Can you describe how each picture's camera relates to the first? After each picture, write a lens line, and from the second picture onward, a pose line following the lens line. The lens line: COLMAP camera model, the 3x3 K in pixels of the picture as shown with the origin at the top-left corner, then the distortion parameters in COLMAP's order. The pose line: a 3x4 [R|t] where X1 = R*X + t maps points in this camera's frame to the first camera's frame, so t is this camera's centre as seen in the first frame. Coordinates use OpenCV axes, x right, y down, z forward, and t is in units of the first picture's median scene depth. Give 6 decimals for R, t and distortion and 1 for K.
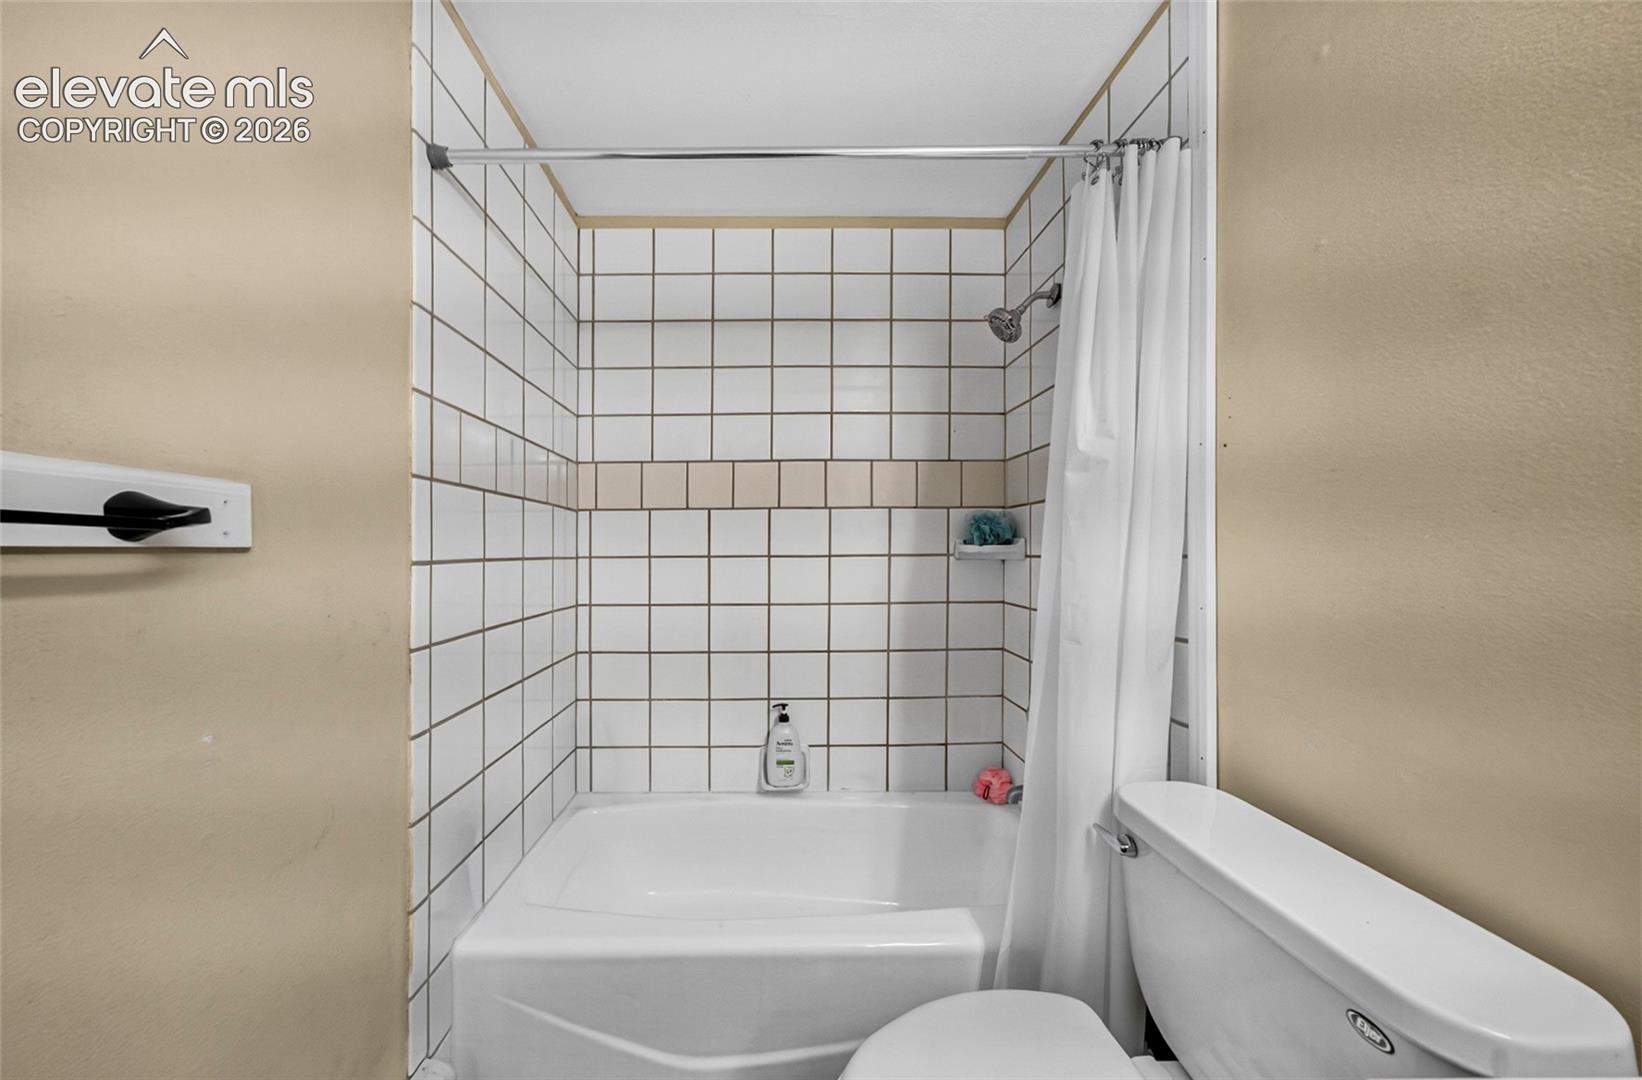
lens RADIAL K [[577.0, 0, 797.1], [0, 577.0, 591.1], [0, 0, 1]] dist [-0.015318, 0.000133]
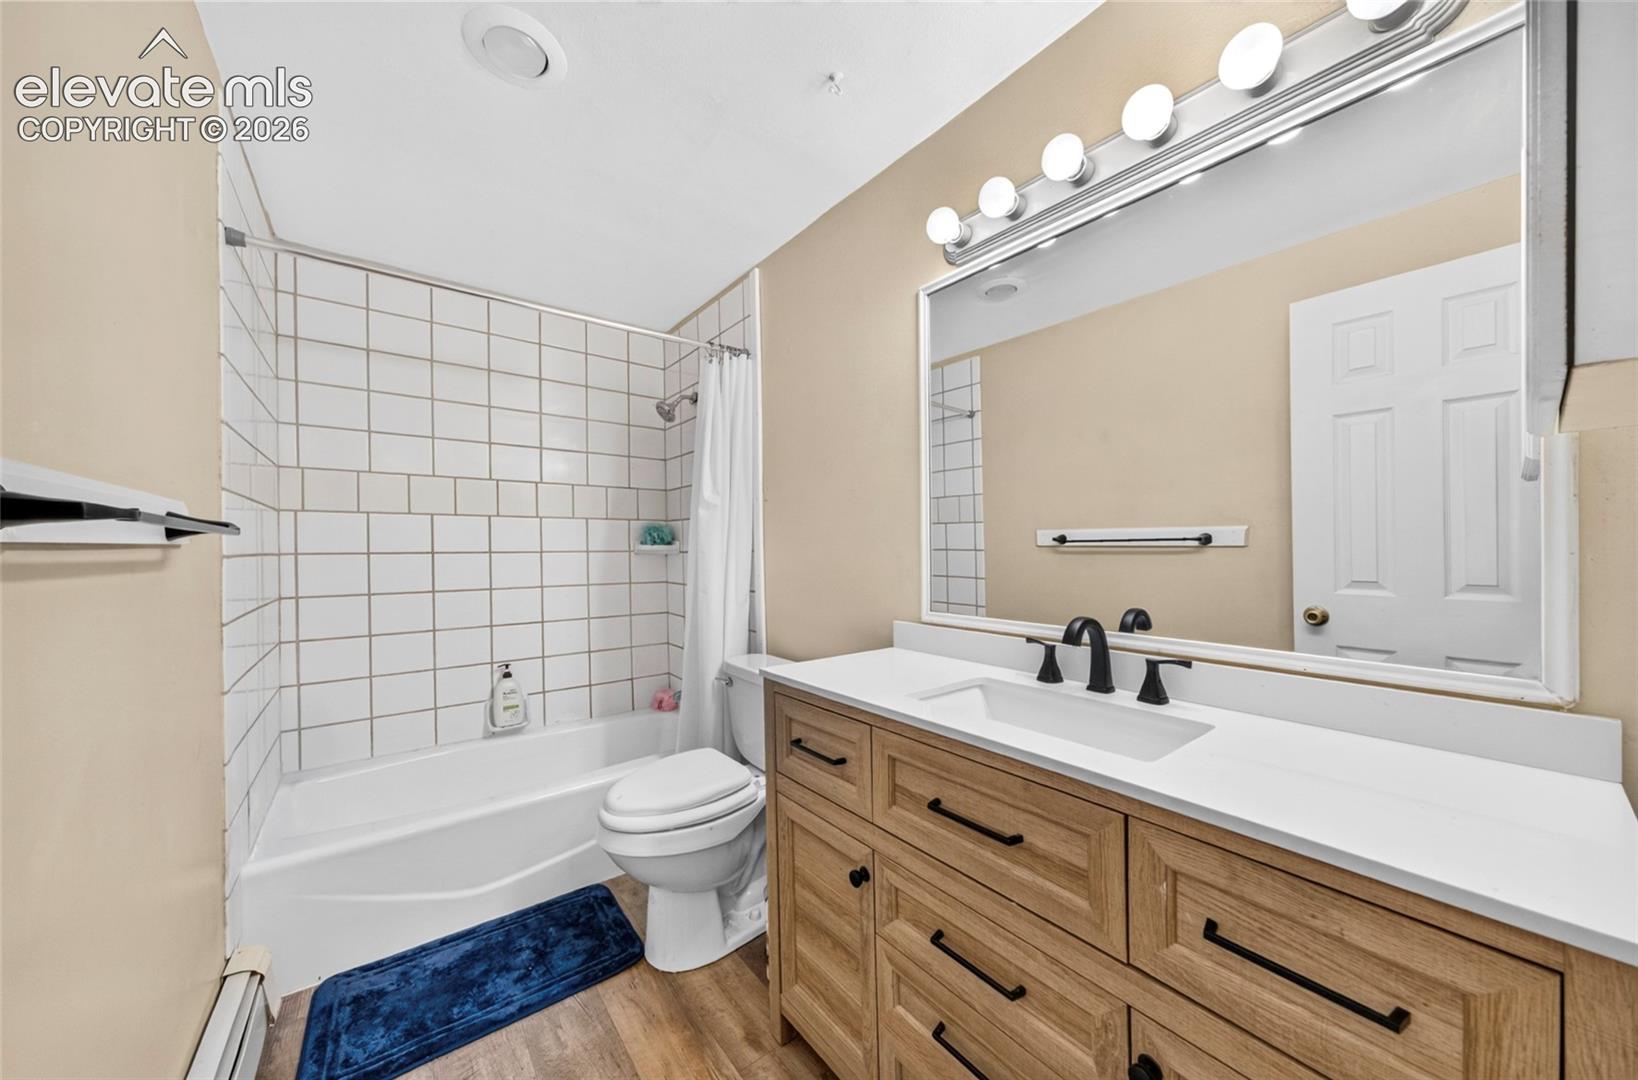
lens RADIAL K [[553.7, 0, 819.6], [0, 553.7, 548.2], [0, 0, 1]] dist [-0.000201, 0.000197]
pose [[0.811784, 0.003388, 0.583948, -0.183290], [0.038359, 0.997514, -0.059112, 0.032904], [-0.582697, 0.070385, 0.809636, -0.461337]]
